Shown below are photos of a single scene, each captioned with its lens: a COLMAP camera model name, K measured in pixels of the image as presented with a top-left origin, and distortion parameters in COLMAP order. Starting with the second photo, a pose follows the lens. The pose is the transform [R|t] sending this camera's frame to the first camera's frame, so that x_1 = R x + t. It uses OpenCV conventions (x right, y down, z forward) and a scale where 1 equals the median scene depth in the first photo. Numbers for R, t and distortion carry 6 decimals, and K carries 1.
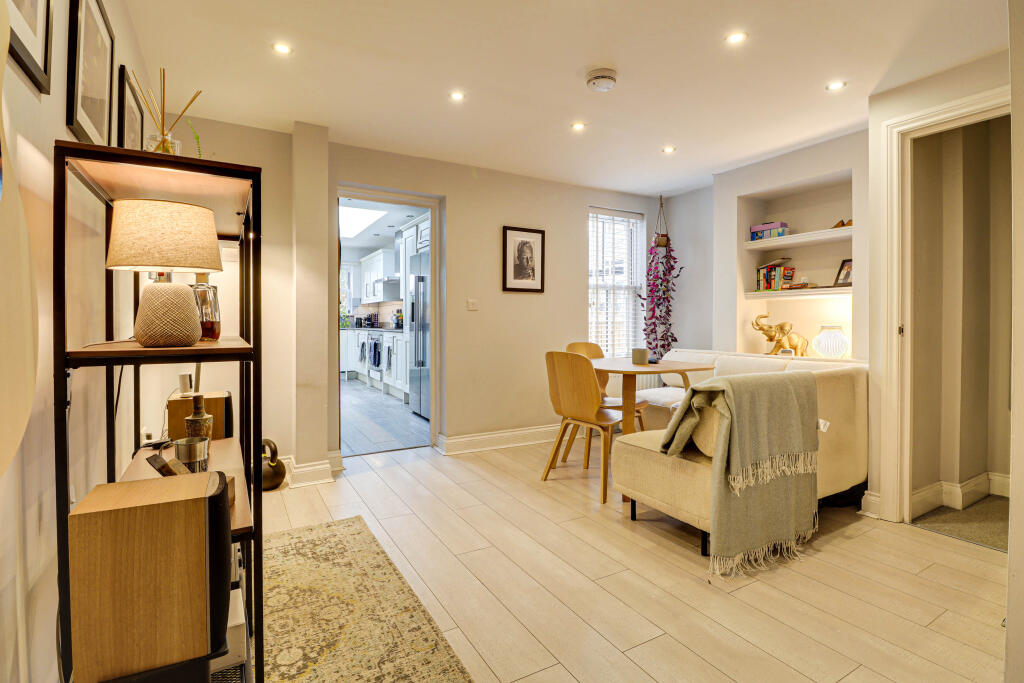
lens RADIAL K [[486.7, 0, 509.5], [0, 486.7, 332.1], [0, 0, 1]] dist [-0.009728, -0.002970]
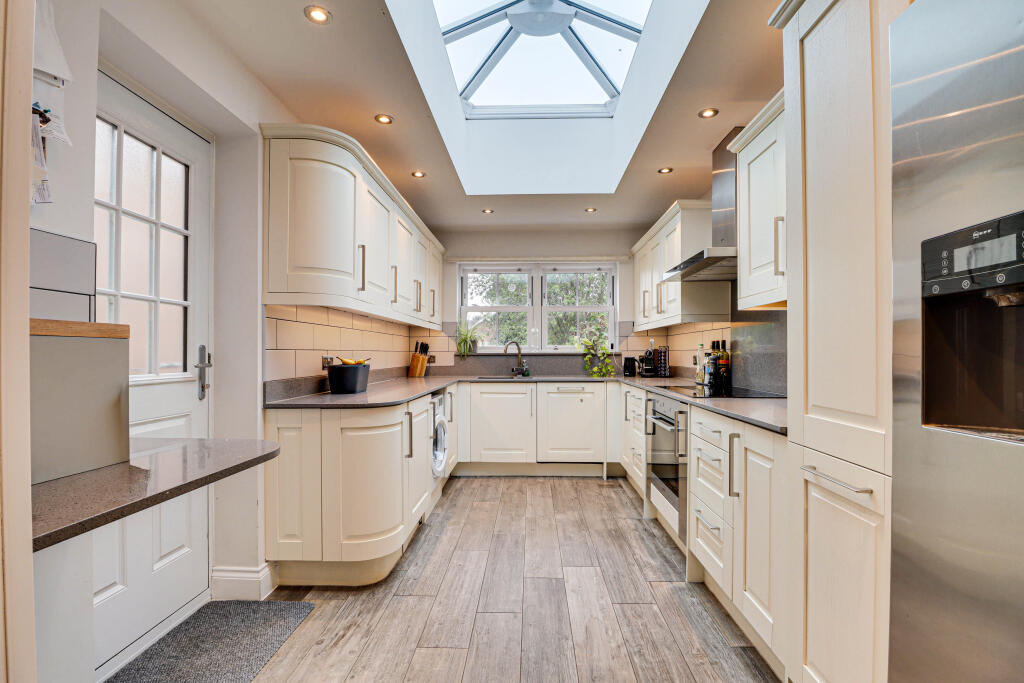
lens RADIAL K [[486.7, 0, 510.6], [0, 486.7, 349.0], [0, 0, 1]] dist [-0.009728, -0.002970]
pose [[0.849157, -0.010018, -0.528045, -0.140239], [-0.003644, 0.999685, -0.024827, -0.025224], [0.528128, 0.023006, 0.848853, 0.482587]]
